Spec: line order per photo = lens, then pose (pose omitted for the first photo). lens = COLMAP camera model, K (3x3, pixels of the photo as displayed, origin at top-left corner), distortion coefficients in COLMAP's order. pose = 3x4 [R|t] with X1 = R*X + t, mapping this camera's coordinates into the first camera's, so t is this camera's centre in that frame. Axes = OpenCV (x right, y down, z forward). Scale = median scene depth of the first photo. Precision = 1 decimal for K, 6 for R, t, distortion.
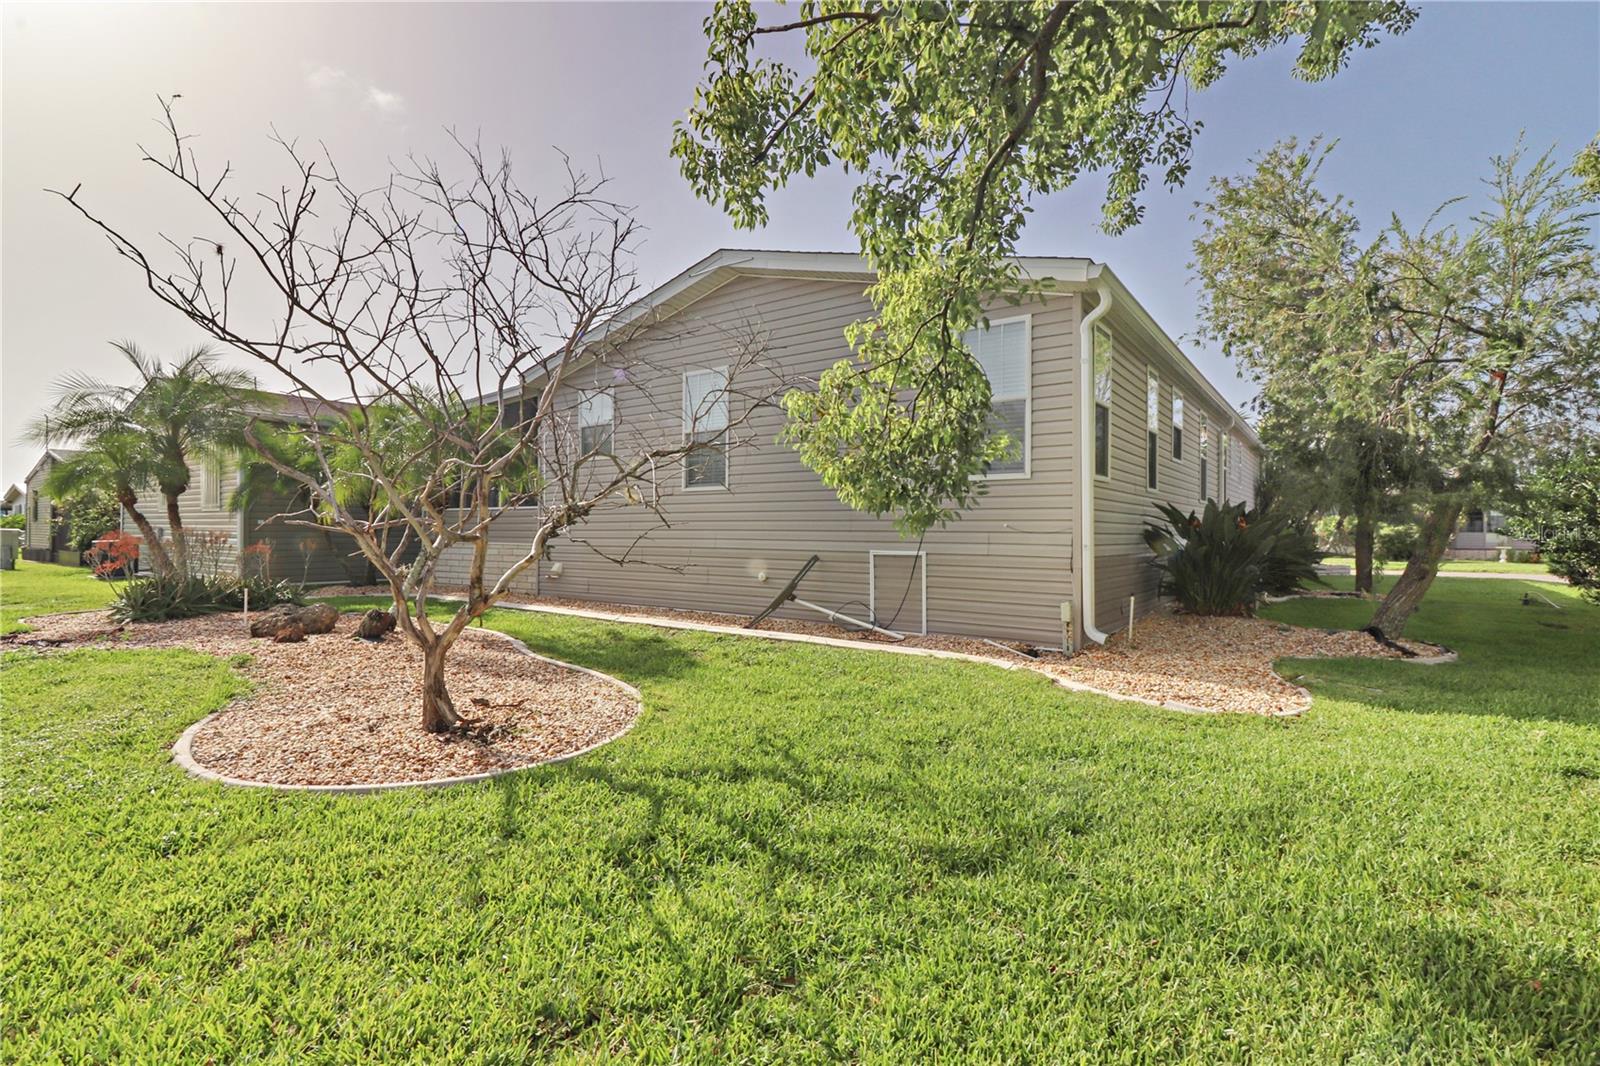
lens RADIAL K [[748.2, 0, 803.7], [0, 748.2, 537.2], [0, 0, 1]] dist [0.002774, 0.000988]
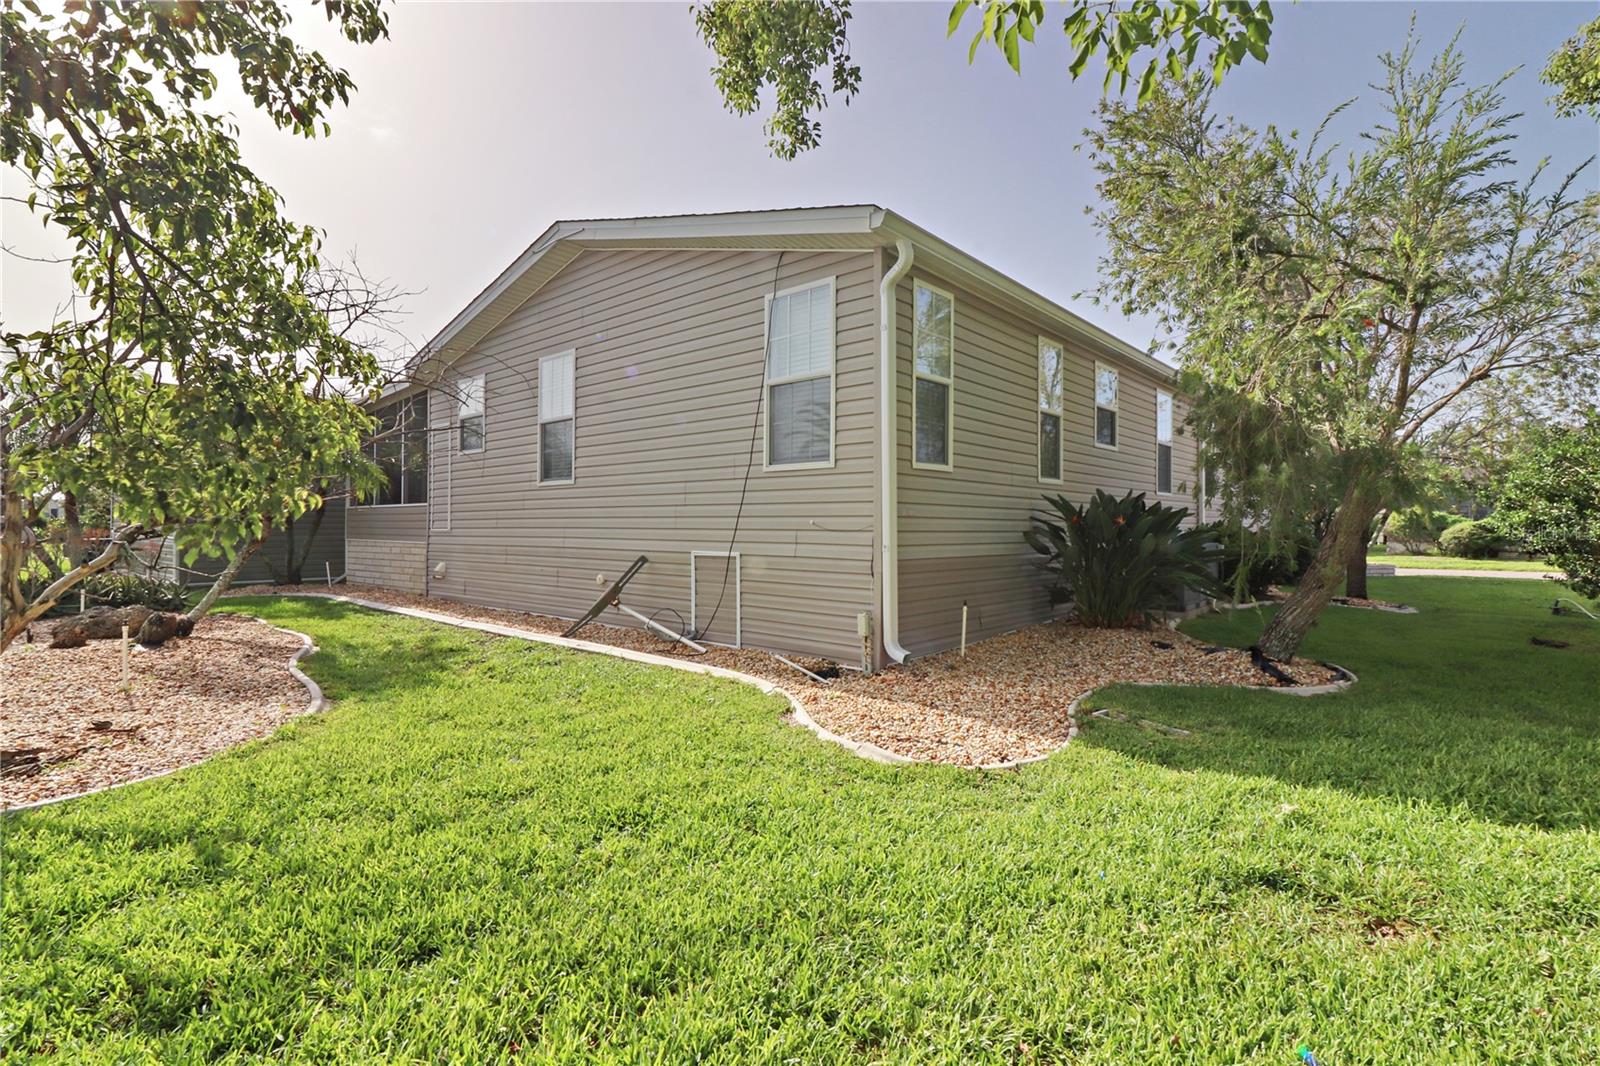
lens RADIAL K [[757.4, 0, 800.0], [0, 757.4, 533.0], [0, 0, 1]] dist [0.002020, -0.000689]
pose [[0.995446, -0.001878, -0.095307, 0.325781], [0.002054, 0.999996, 0.001745, -0.004816], [0.095303, -0.001932, 0.995446, 0.126916]]
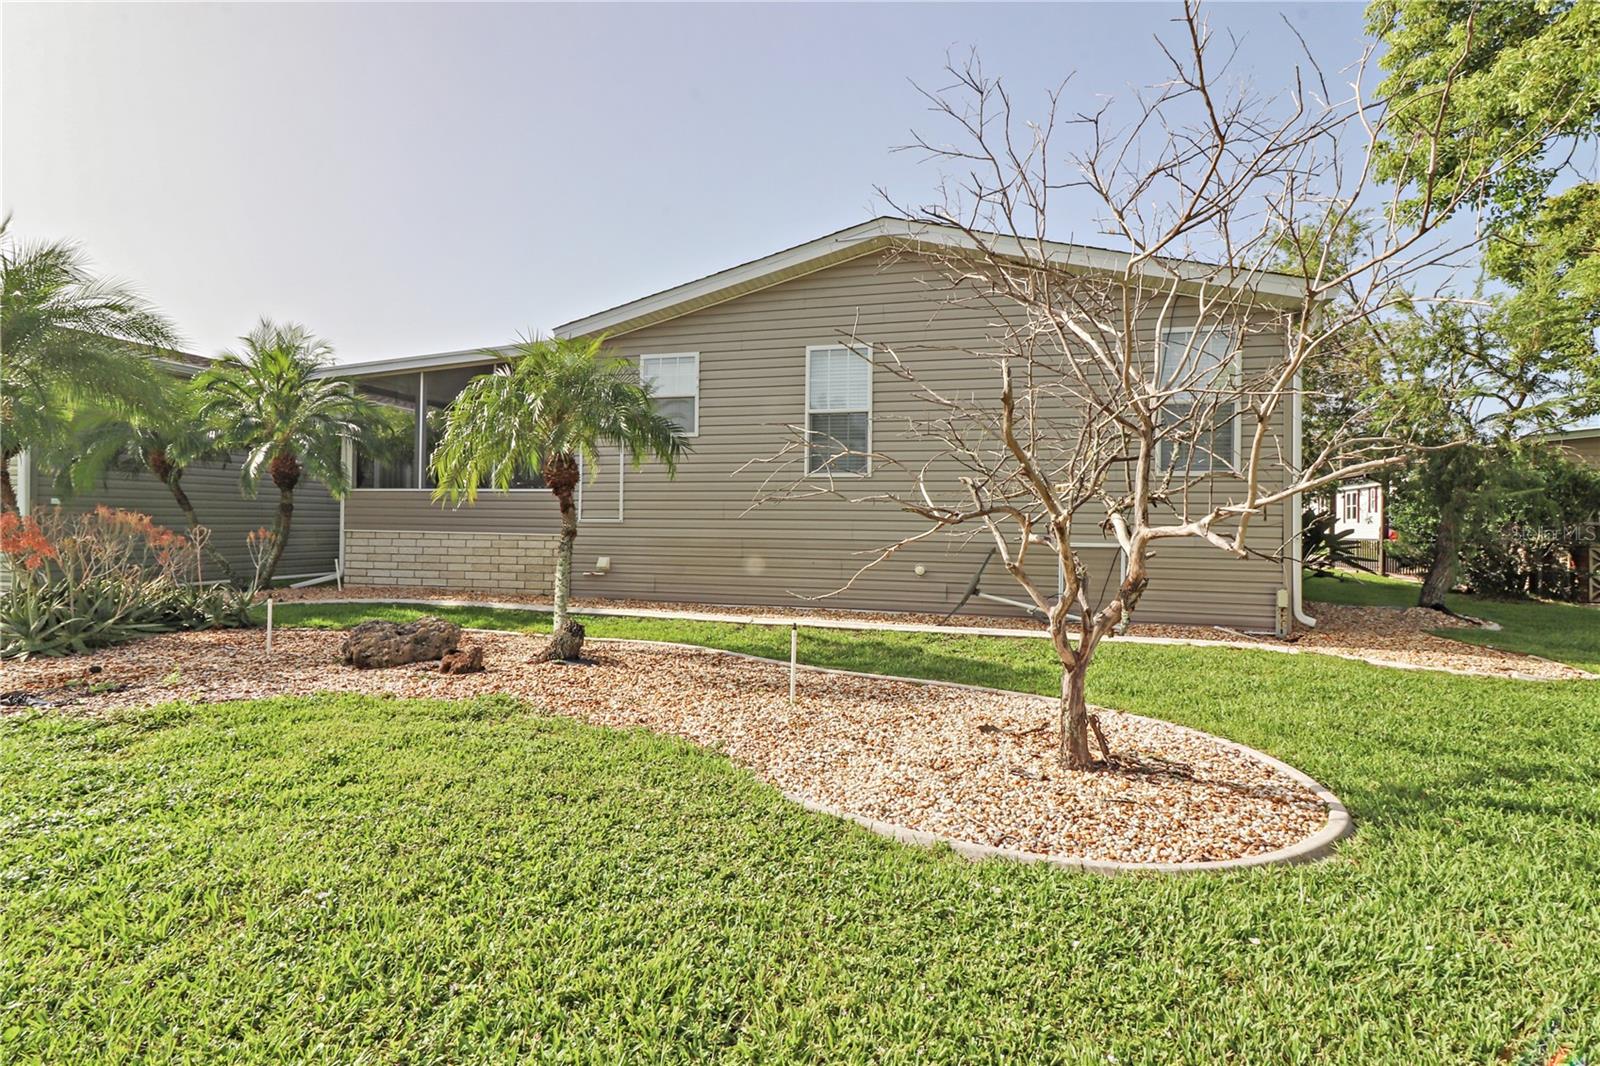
lens RADIAL K [[733.5, 0, 800.0], [0, 733.5, 533.0], [0, 0, 1]] dist [0.001910, 0.000080]
pose [[0.935304, 0.005965, 0.353795, -0.621614], [-0.007479, 0.999968, 0.002913, 0.005036], [-0.353766, -0.005371, 0.935318, 0.222449]]
